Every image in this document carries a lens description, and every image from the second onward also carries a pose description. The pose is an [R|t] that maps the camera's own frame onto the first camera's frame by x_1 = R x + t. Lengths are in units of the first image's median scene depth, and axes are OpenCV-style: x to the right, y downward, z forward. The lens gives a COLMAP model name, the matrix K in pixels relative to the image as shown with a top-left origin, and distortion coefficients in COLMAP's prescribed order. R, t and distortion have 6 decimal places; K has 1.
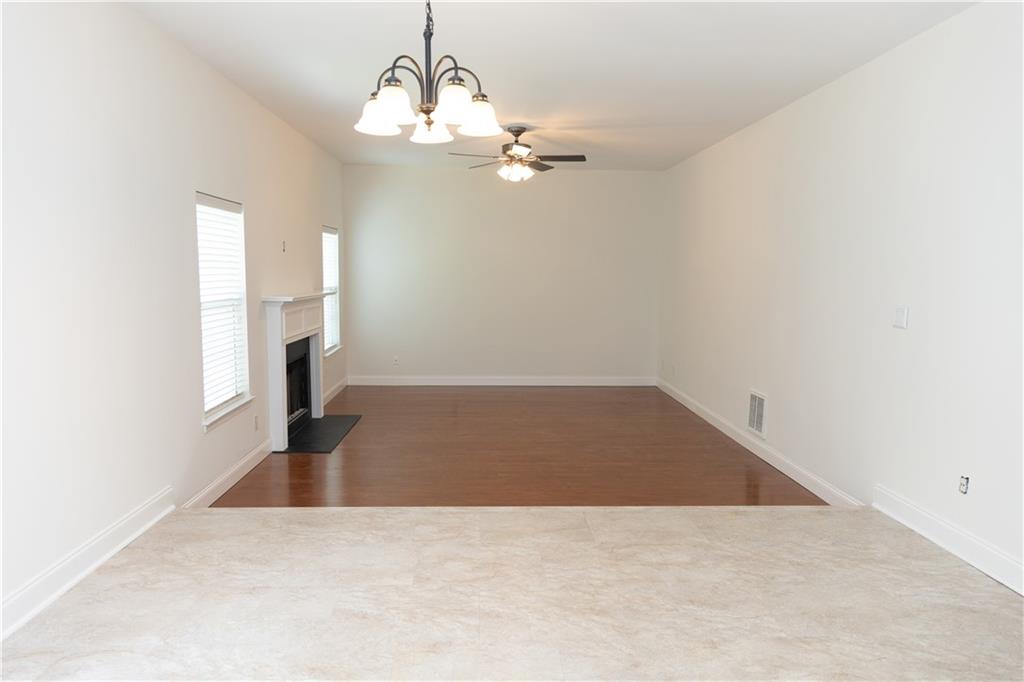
lens RADIAL K [[682.5, 0, 513.8], [0, 682.5, 343.7], [0, 0, 1]] dist [0.013437, -0.000498]
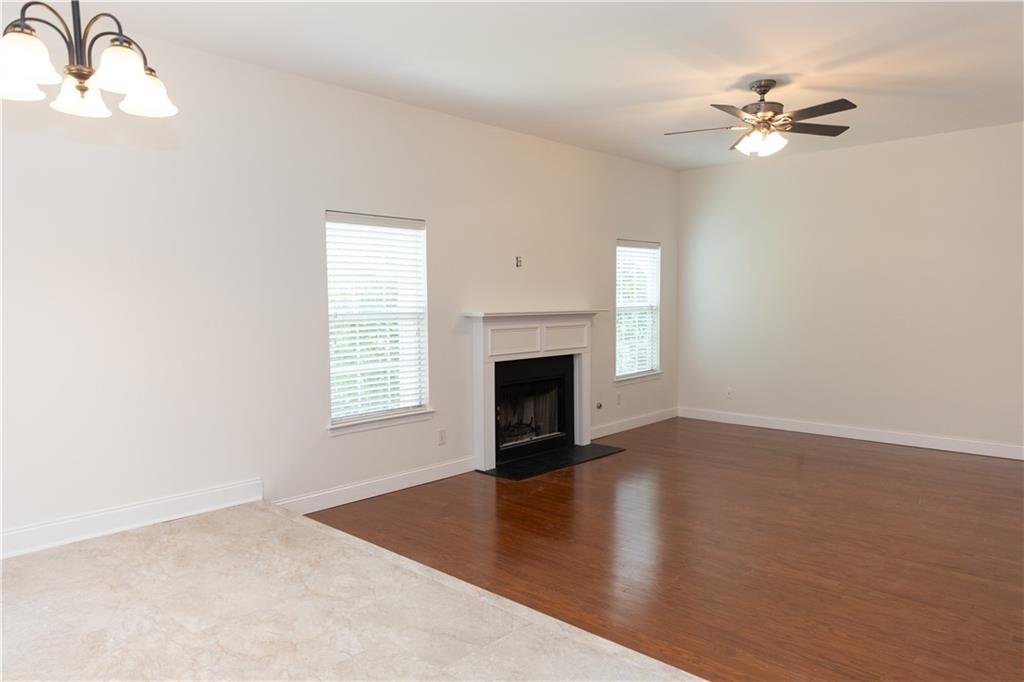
lens RADIAL K [[682.5, 0, 512.6], [0, 682.5, 338.3], [0, 0, 1]] dist [0.013437, -0.000498]
pose [[0.699599, 0.024324, -0.714121, 0.448033], [-0.059735, 0.997913, -0.024530, -0.011151], [0.712034, 0.059819, 0.699592, 0.404720]]
